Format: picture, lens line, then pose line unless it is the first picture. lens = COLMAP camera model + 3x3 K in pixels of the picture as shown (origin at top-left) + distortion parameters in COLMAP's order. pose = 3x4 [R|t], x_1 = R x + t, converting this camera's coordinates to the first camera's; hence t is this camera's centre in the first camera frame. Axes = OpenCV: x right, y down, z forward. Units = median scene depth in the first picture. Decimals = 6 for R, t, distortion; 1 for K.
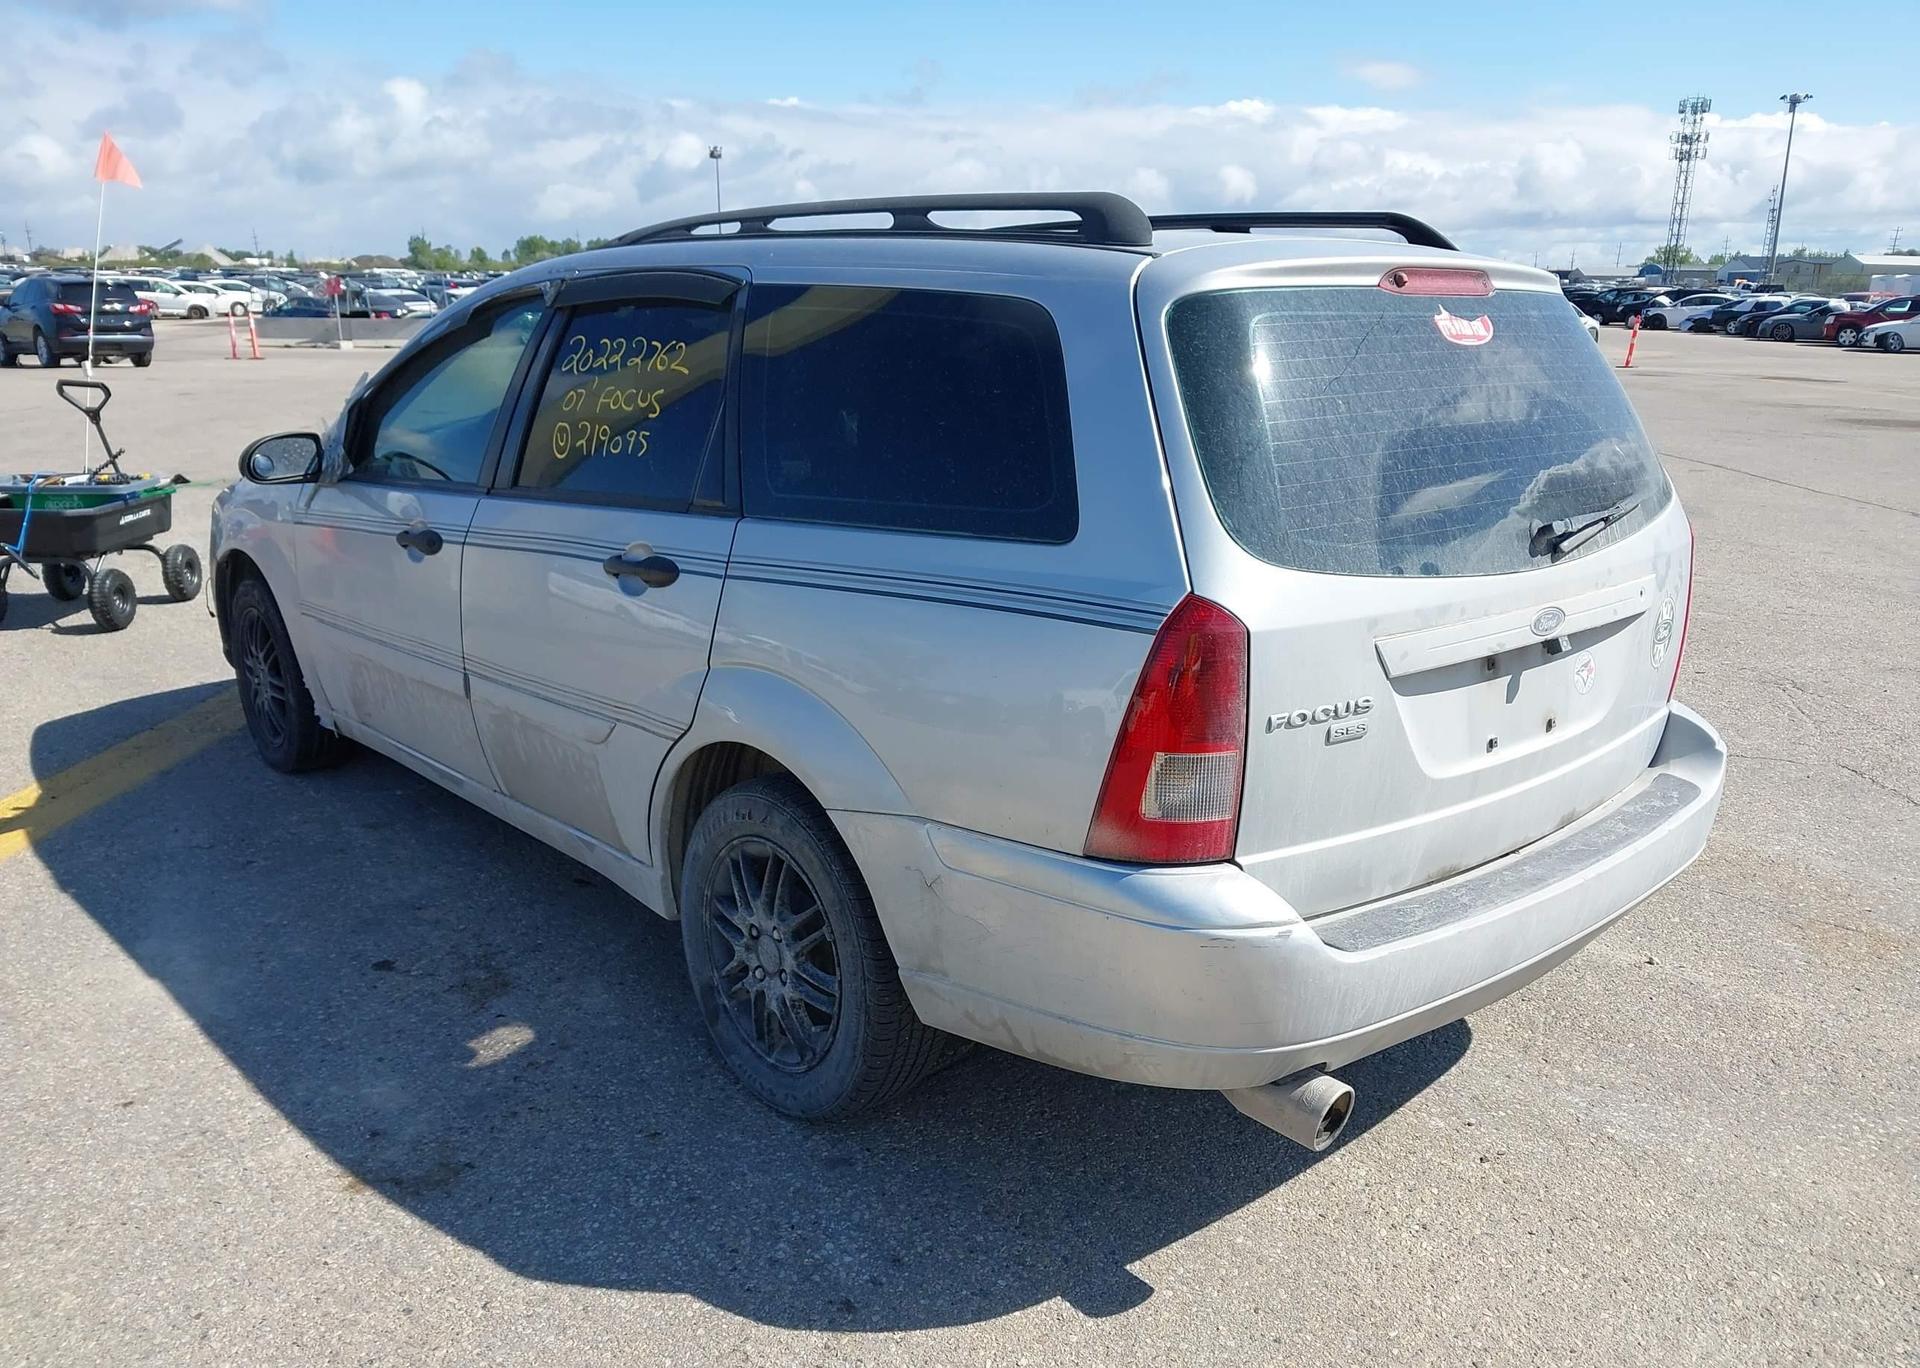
lens RADIAL K [[1550.0, 0, 952.0], [0, 1550.0, 756.1], [0, 0, 1]] dist [0.002809, 0.013687]
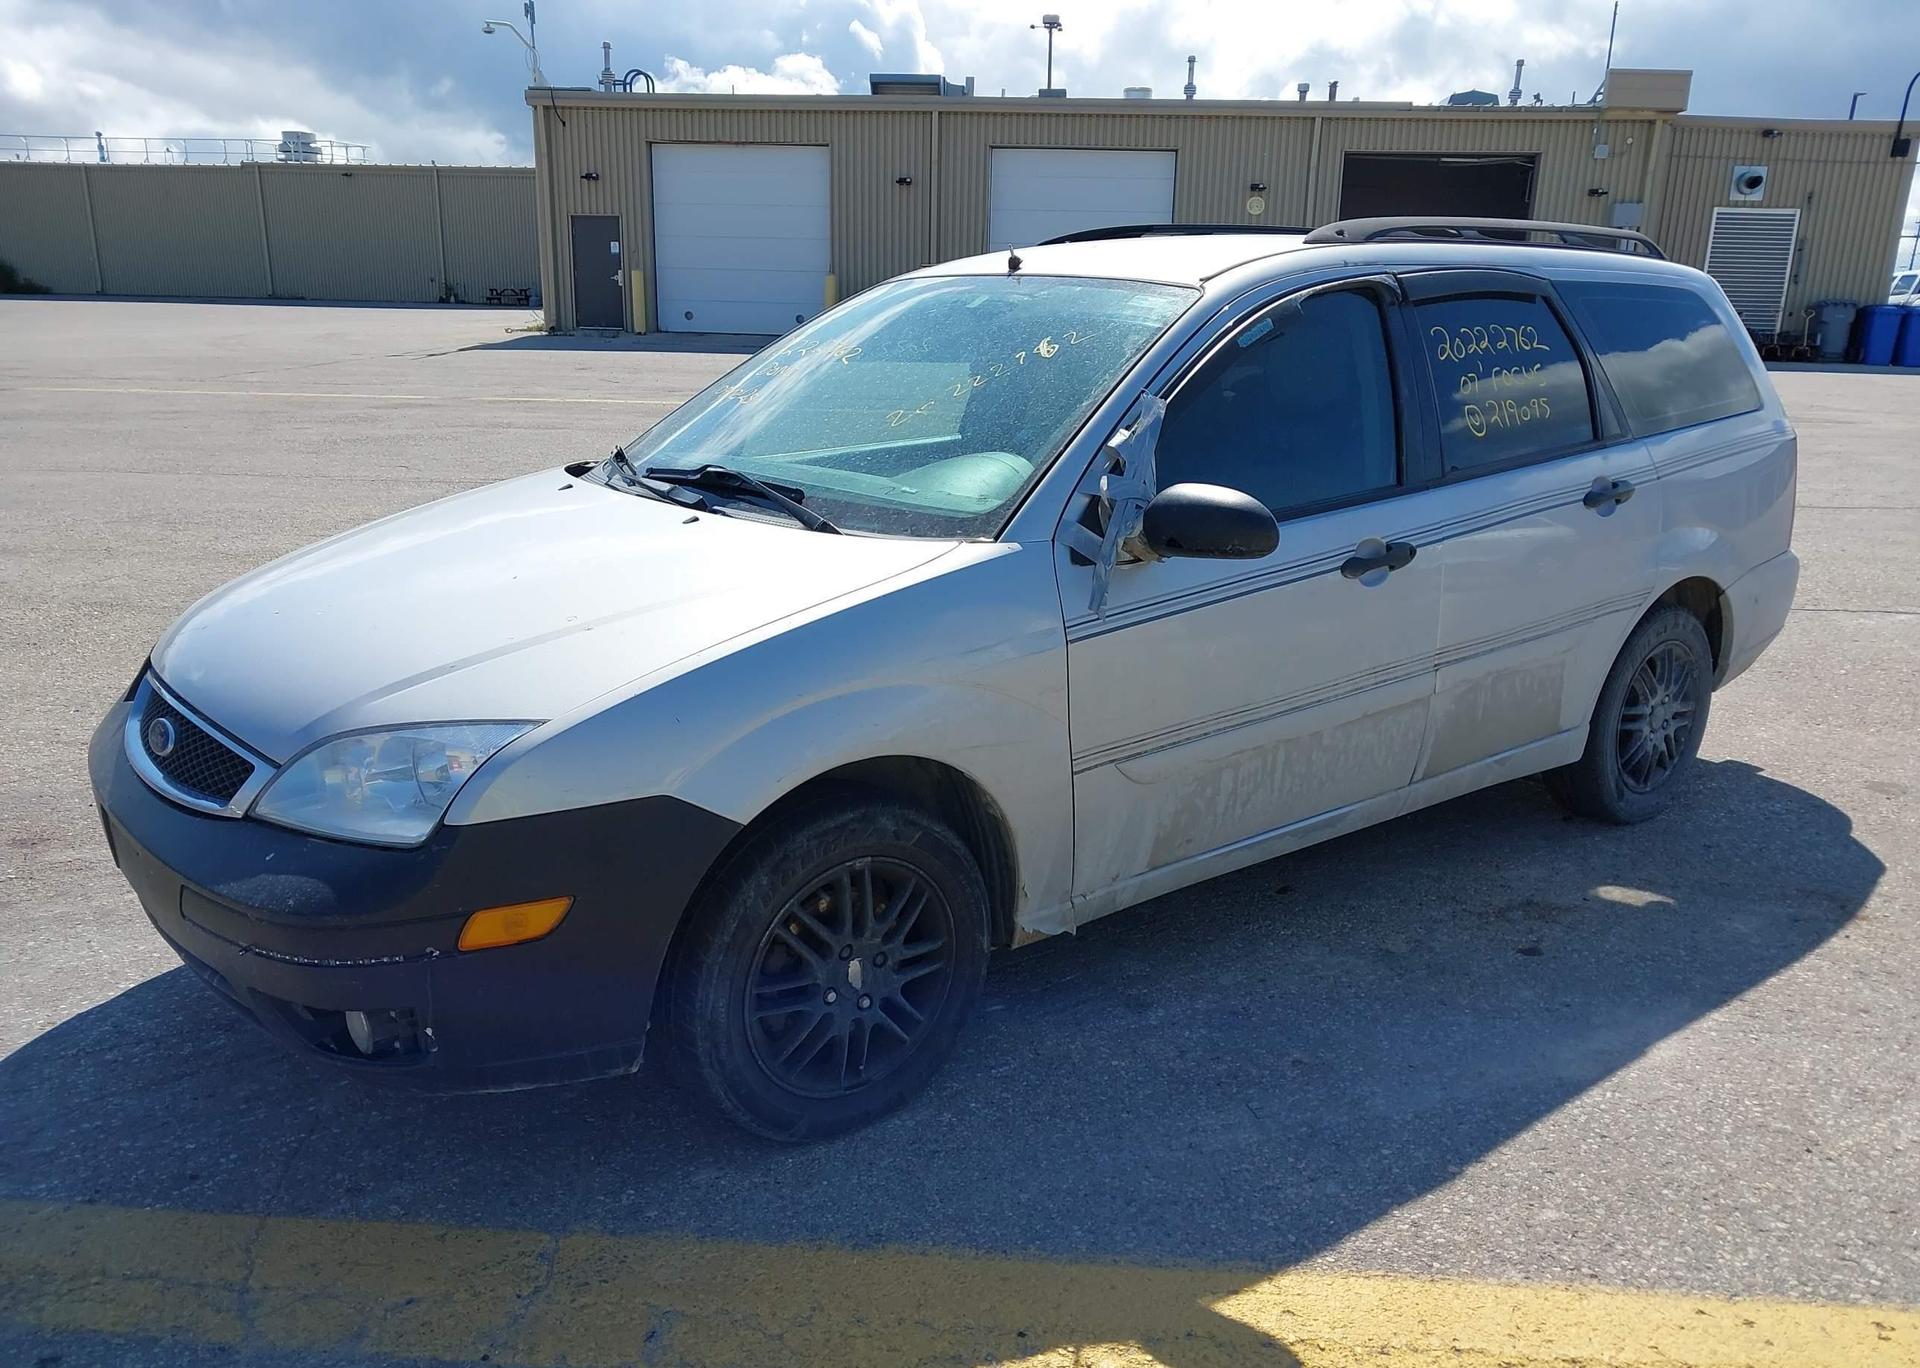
lens RADIAL K [[1530.9, 0, 961.2], [0, 1530.9, 757.1], [0, 0, 1]] dist [0.037603, -0.047901]
pose [[0.024943, -0.302259, 0.952900, -1.423983], [0.272959, 0.919035, 0.284372, -0.407232], [-0.961702, 0.253010, 0.105428, 1.334767]]
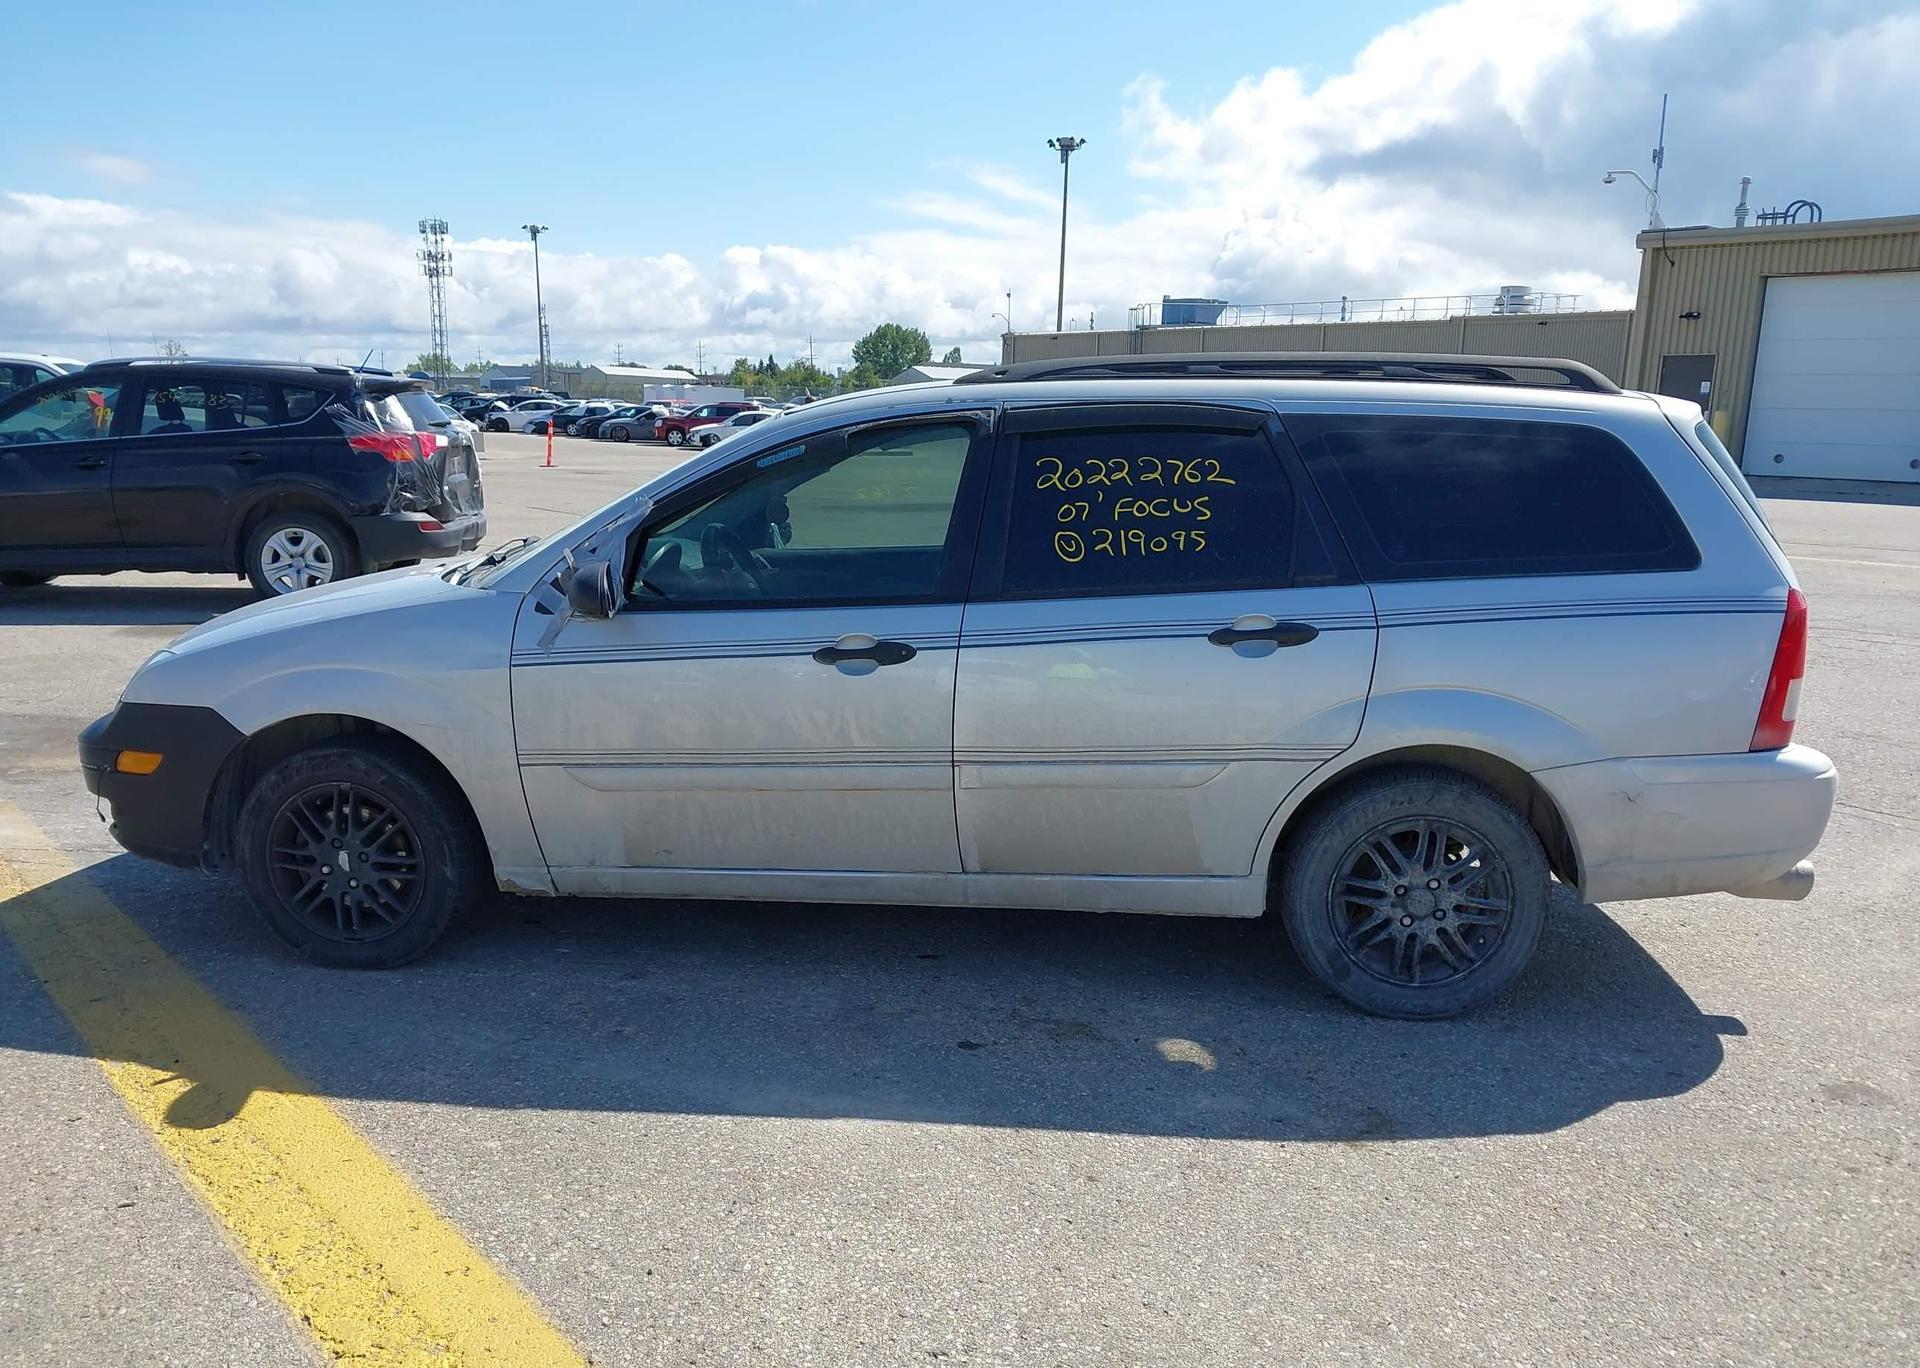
lens RADIAL K [[1577.2, 0, 954.3], [0, 1577.2, 734.0], [0, 0, 1]] dist [0.002141, -0.000617]
pose [[0.725178, -0.139922, 0.674195, -1.164022], [0.192698, 0.981252, -0.003621, -0.078971], [-0.661049, 0.132542, 0.738544, 0.206944]]
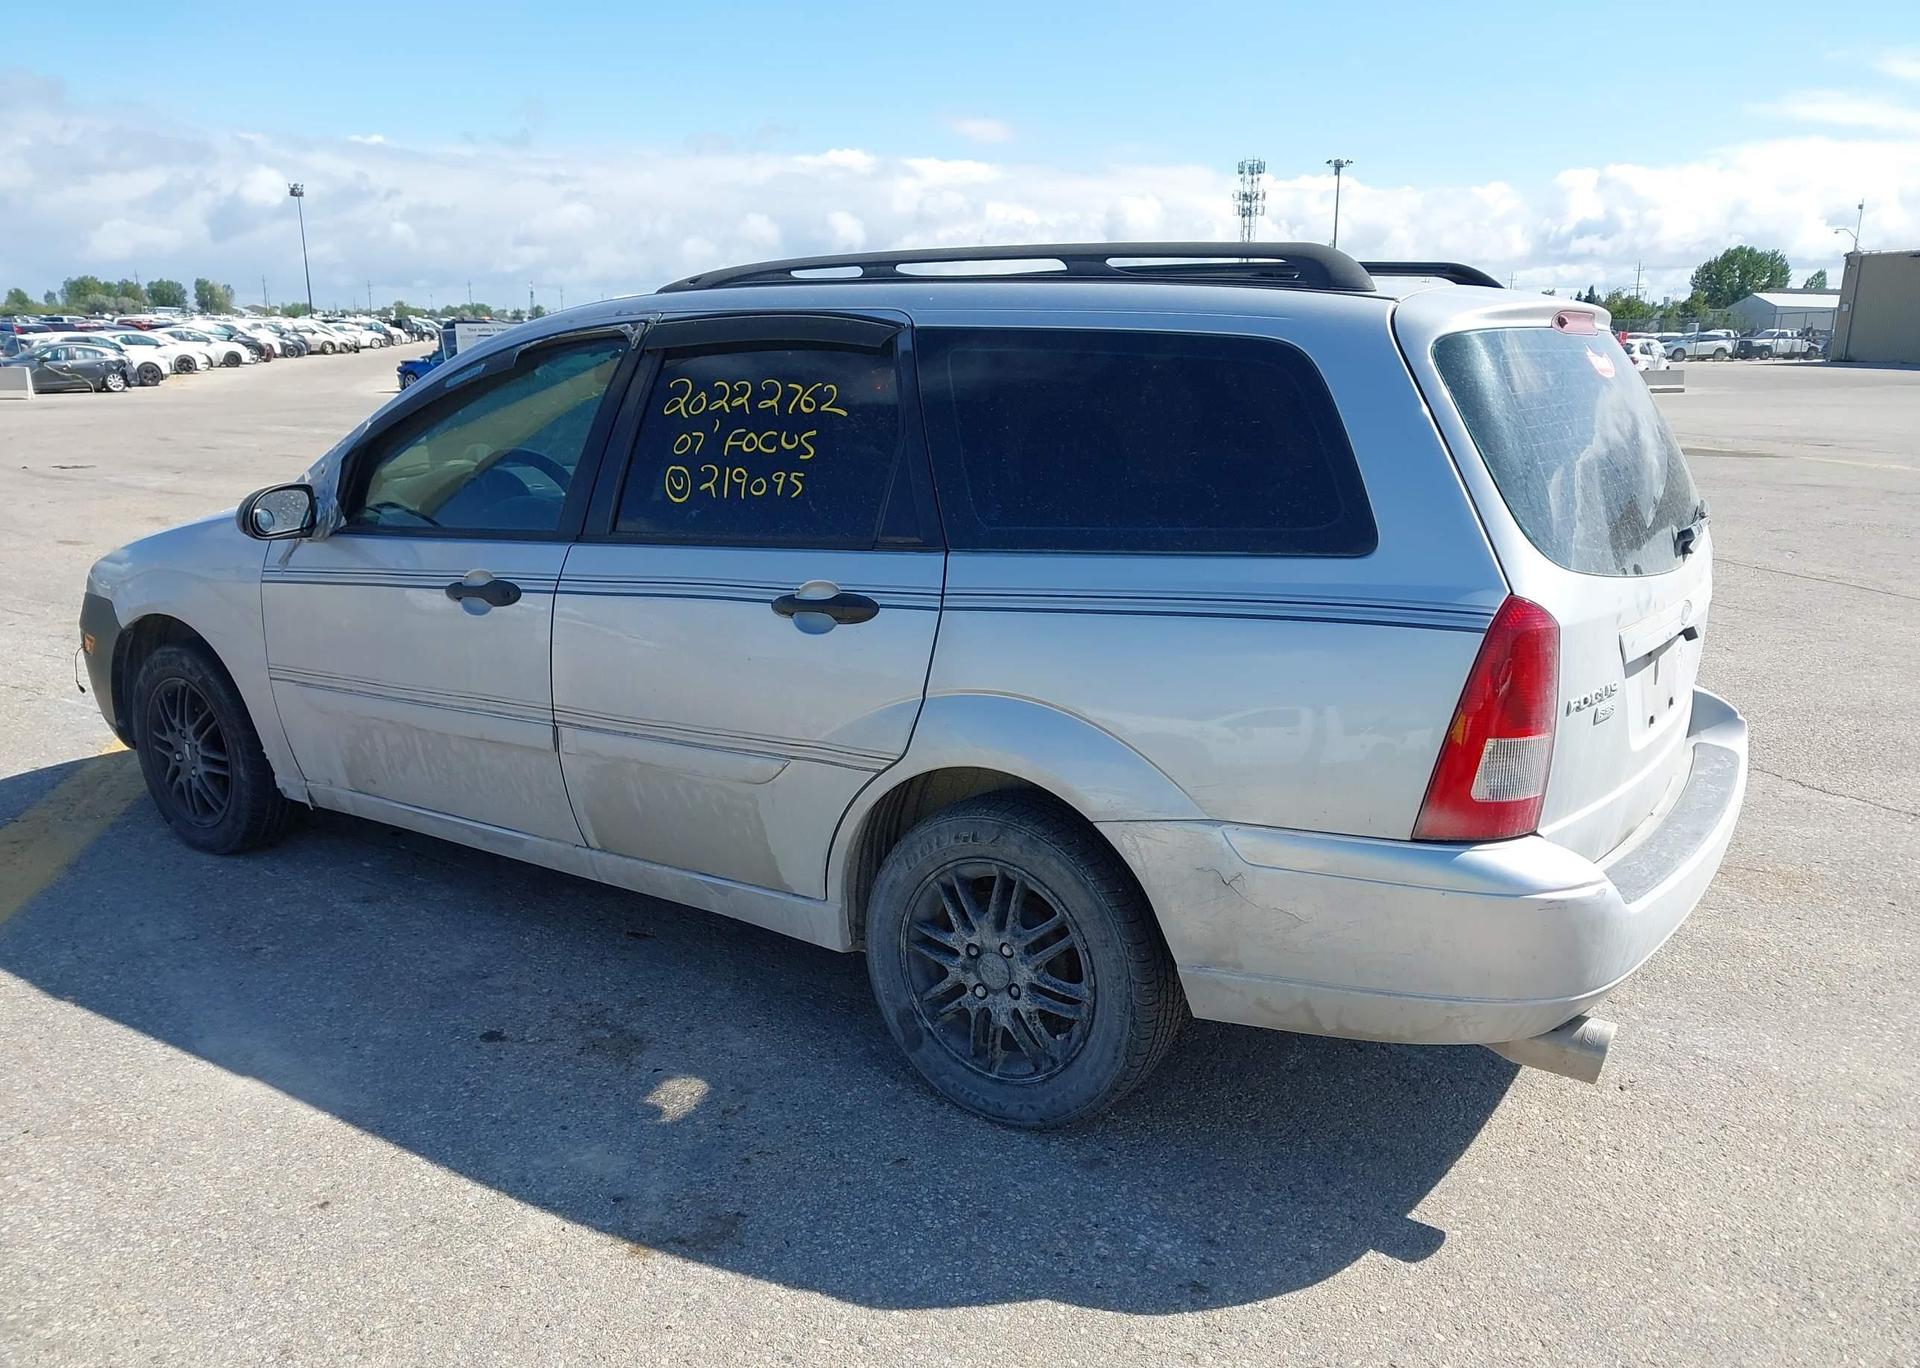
lens RADIAL K [[1530.9, 0, 961.2], [0, 1530.9, 757.1], [0, 0, 1]] dist [0.037603, -0.047901]
pose [[0.968589, -0.068689, 0.238990, -0.329998], [0.074187, 0.997145, -0.014076, -0.001638], [-0.237341, 0.031364, 0.970920, 0.007957]]
